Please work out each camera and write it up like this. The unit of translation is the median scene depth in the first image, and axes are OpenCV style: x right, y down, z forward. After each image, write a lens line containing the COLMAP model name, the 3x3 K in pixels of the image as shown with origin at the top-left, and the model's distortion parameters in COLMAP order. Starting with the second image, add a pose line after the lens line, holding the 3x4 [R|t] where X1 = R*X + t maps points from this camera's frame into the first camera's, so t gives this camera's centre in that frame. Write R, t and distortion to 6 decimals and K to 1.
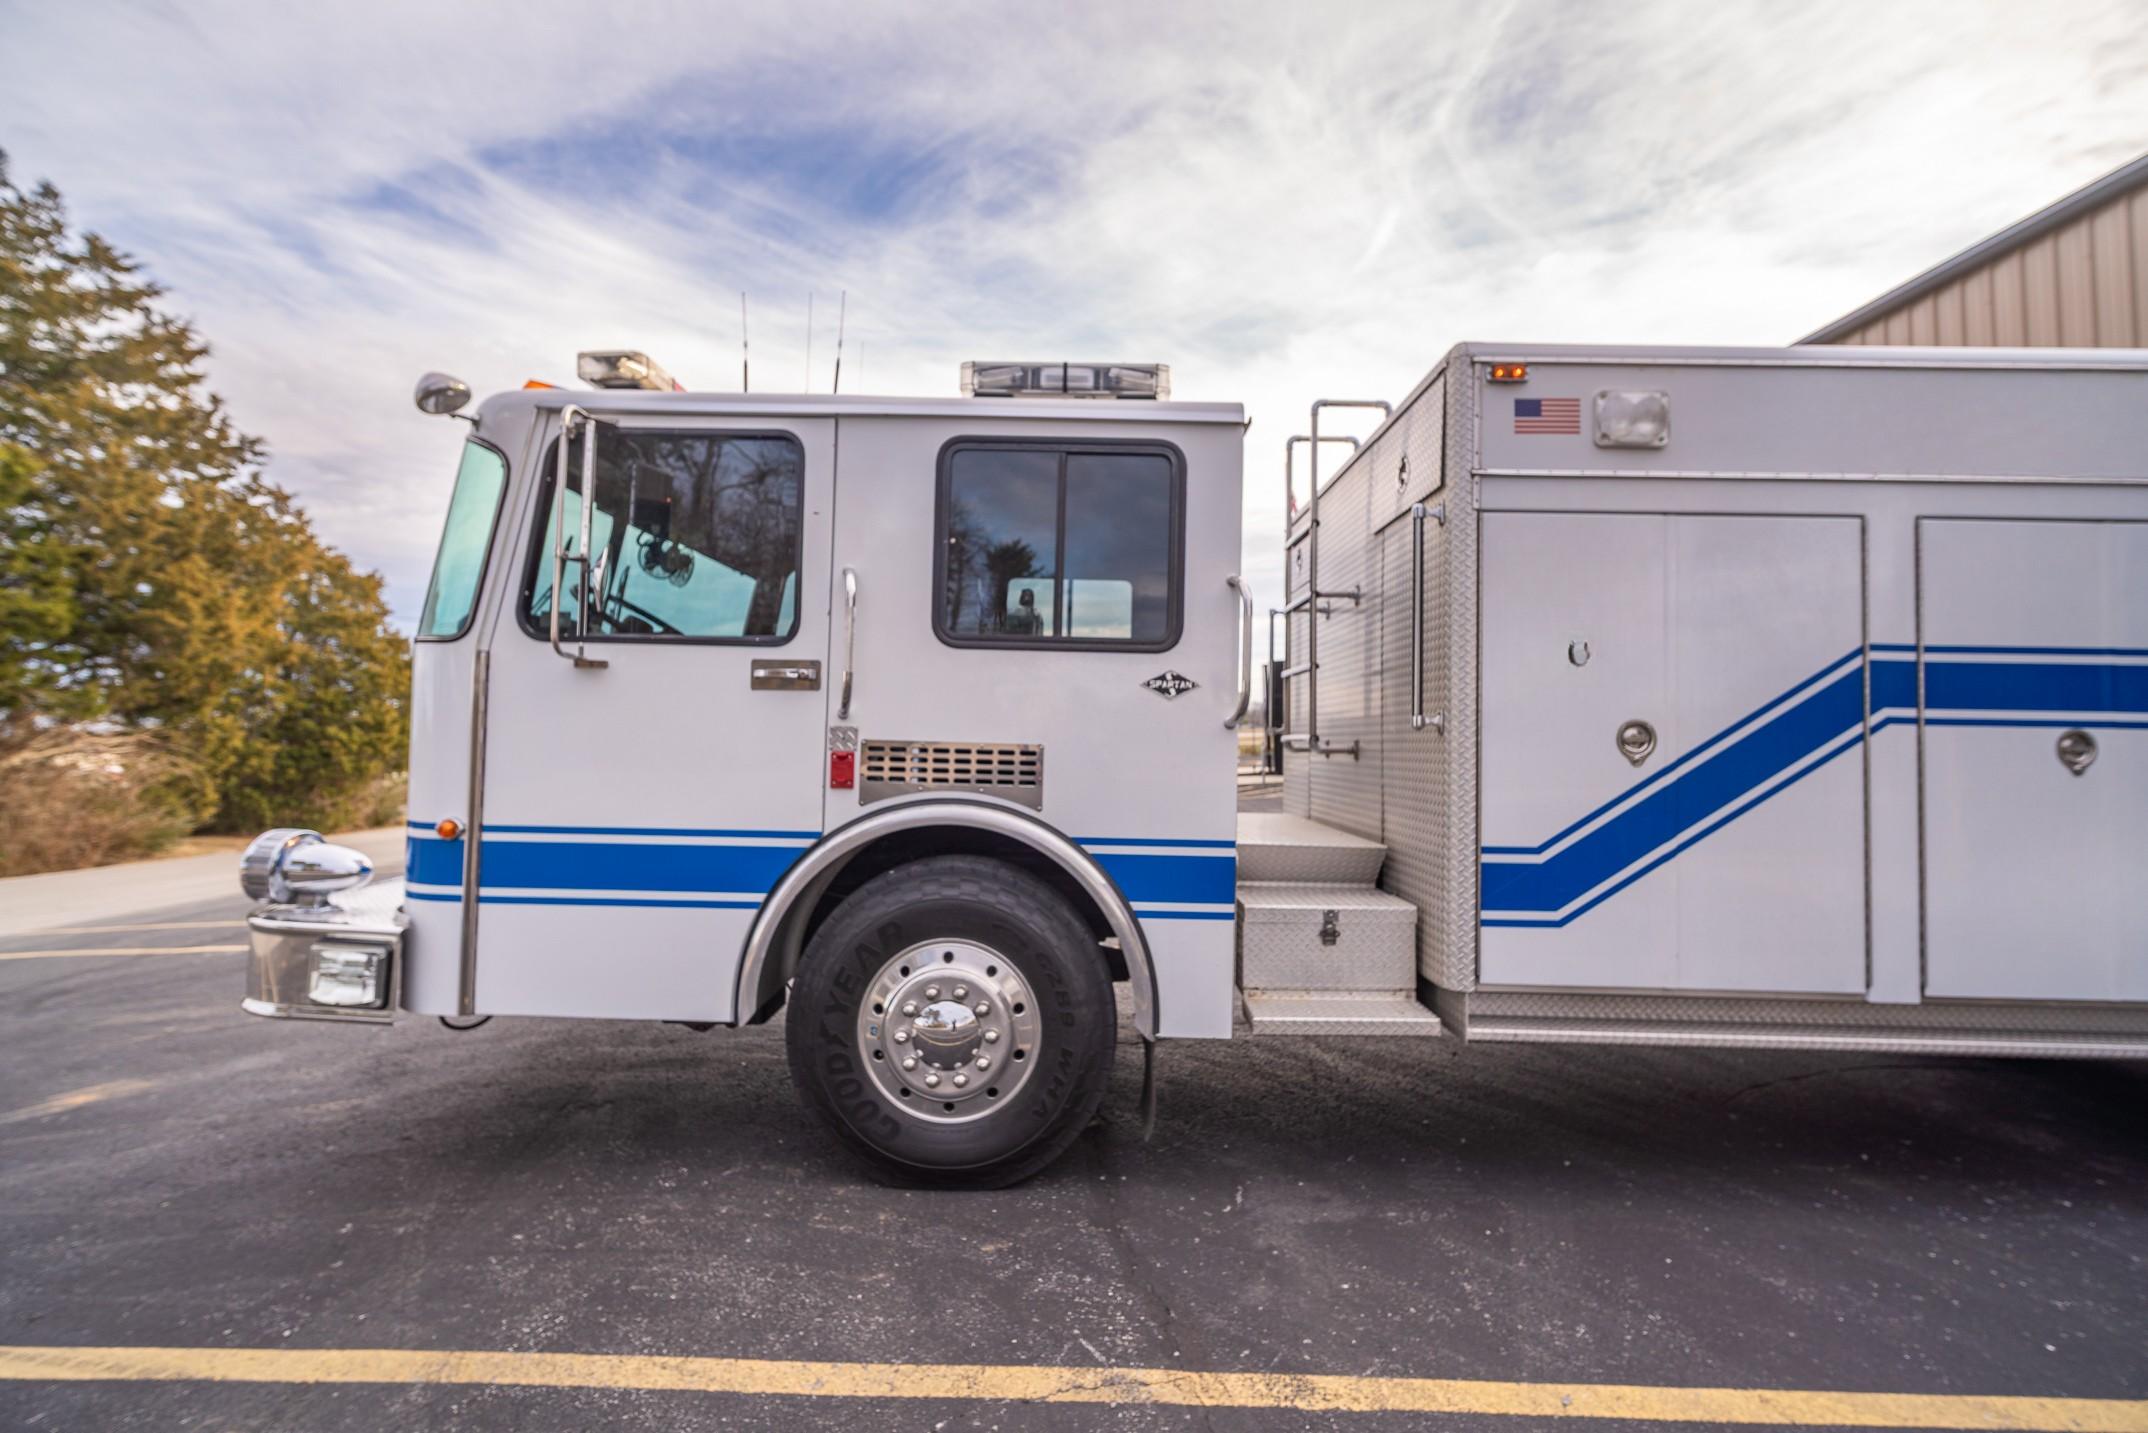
lens RADIAL K [[925.6, 0, 1074.0], [0, 925.6, 716.5], [0, 0, 1]] dist [0.003943, 0.000151]
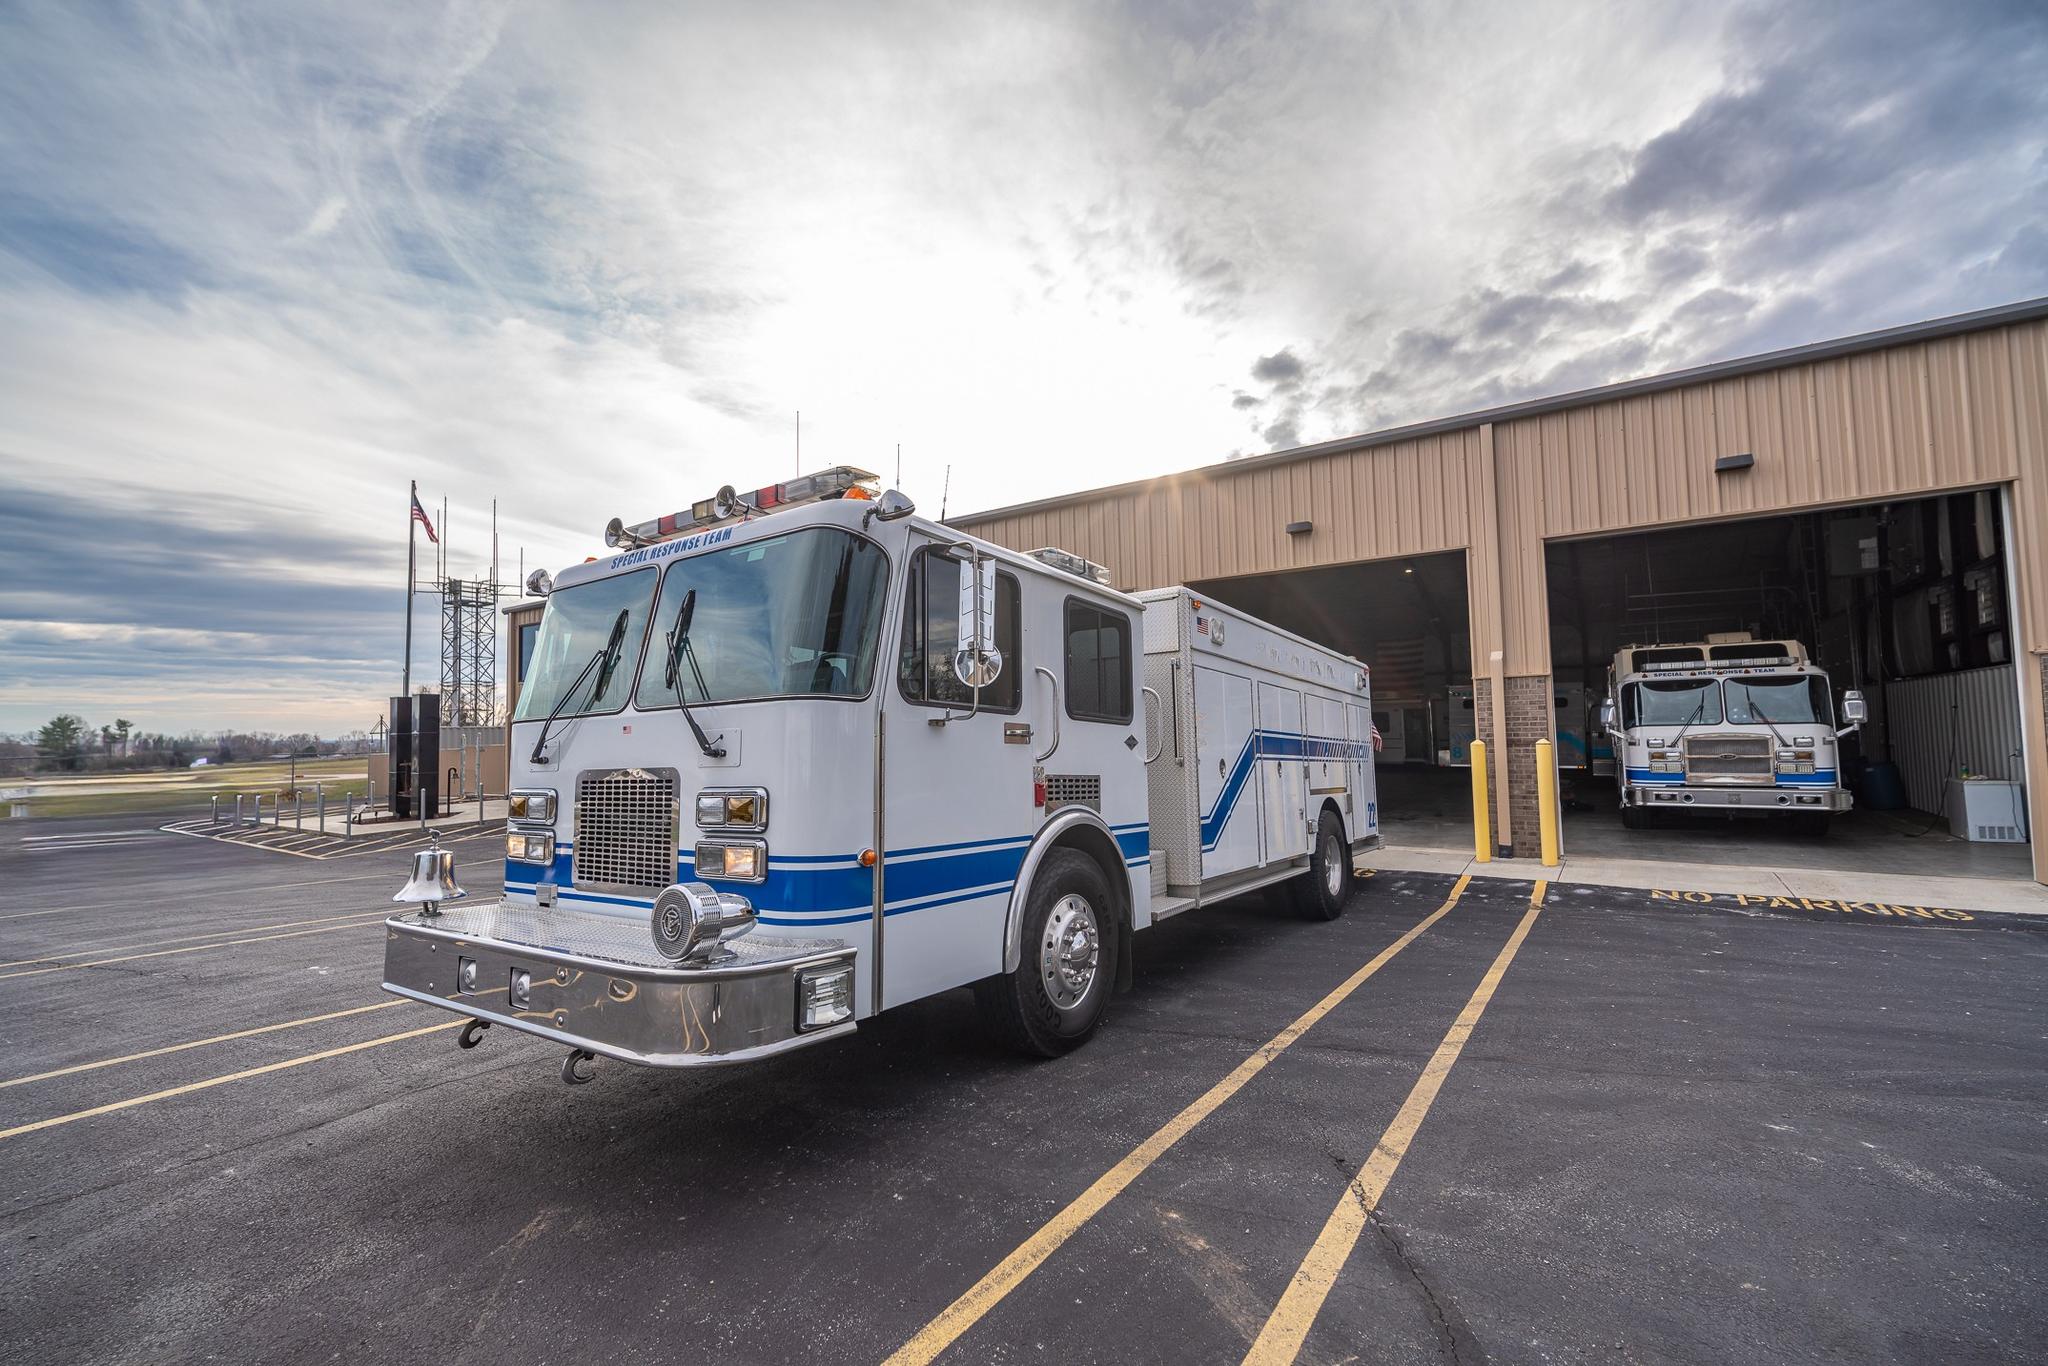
lens RADIAL K [[870.8, 0, 1019.9], [0, 870.8, 674.7], [0, 0, 1]] dist [0.000663, 0.000163]
pose [[0.548675, 0.070798, 0.833032, -1.526365], [0.003461, 0.996207, -0.086946, -0.016822], [-0.836028, 0.050589, 0.546349, 0.205646]]
